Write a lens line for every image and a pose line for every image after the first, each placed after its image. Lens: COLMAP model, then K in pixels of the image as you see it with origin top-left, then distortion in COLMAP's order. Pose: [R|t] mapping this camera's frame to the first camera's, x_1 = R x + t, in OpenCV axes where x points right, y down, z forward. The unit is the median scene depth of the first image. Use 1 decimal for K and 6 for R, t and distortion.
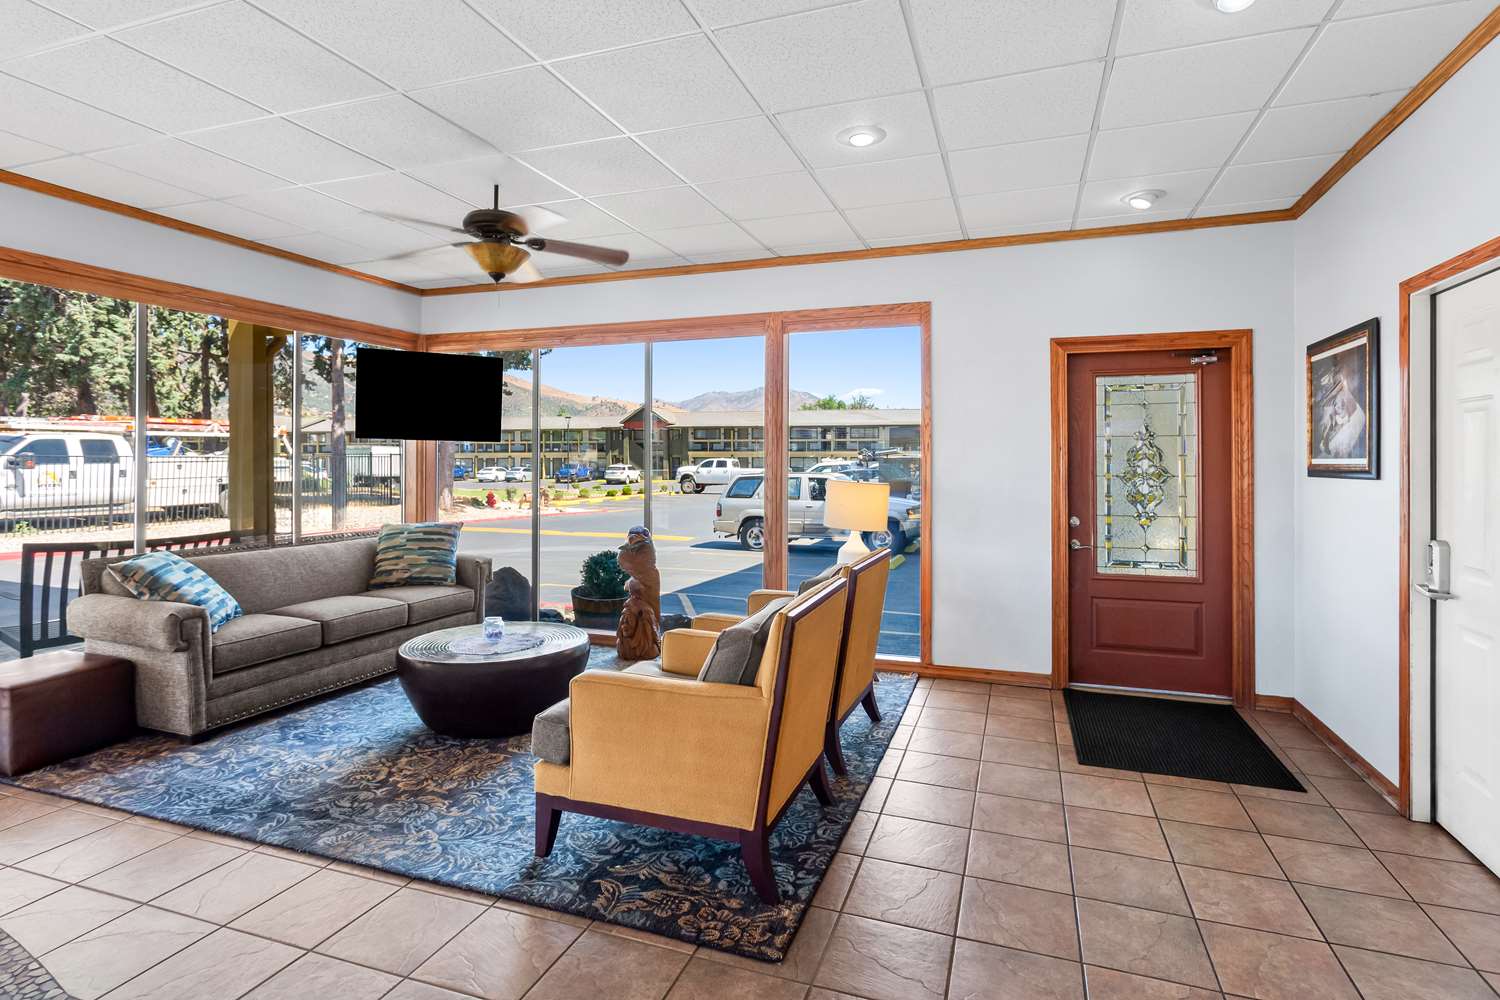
lens RADIAL K [[754.6, 0, 744.5], [0, 754.6, 458.1], [0, 0, 1]] dist [-0.000574, -0.000189]
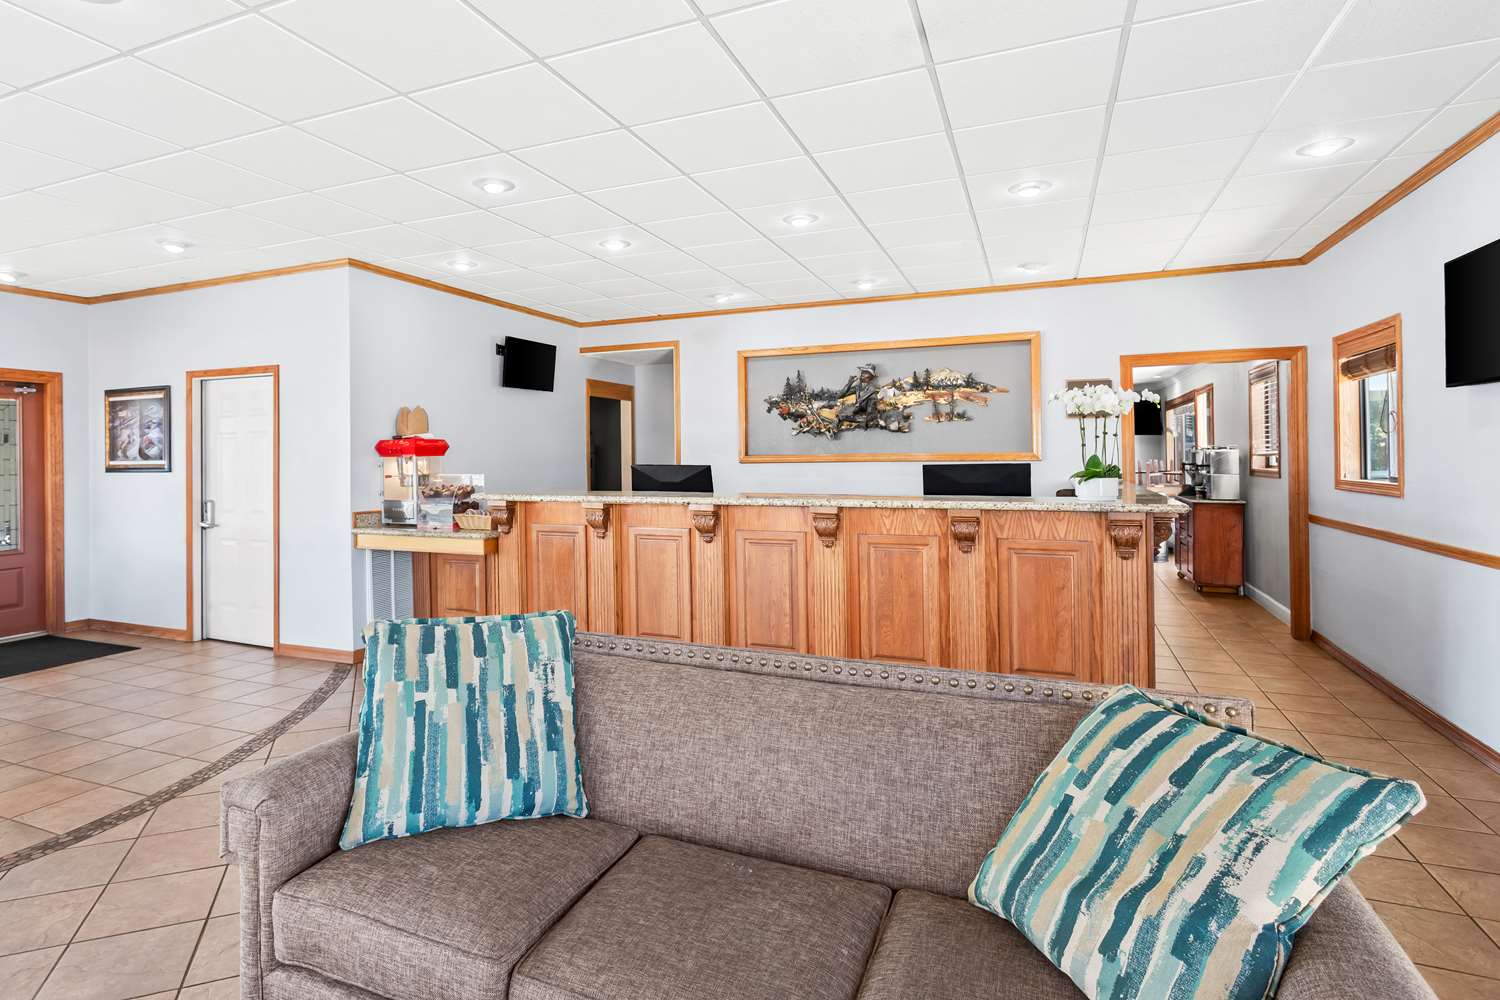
lens RADIAL K [[754.6, 0, 744.5], [0, 754.6, 458.1], [0, 0, 1]] dist [-0.000574, -0.000189]
pose [[0.024073, 0.001155, 0.999710, -0.816317], [0.003620, 0.999993, -0.001242, 0.000405], [-0.999704, 0.003648, 0.024069, -0.383530]]
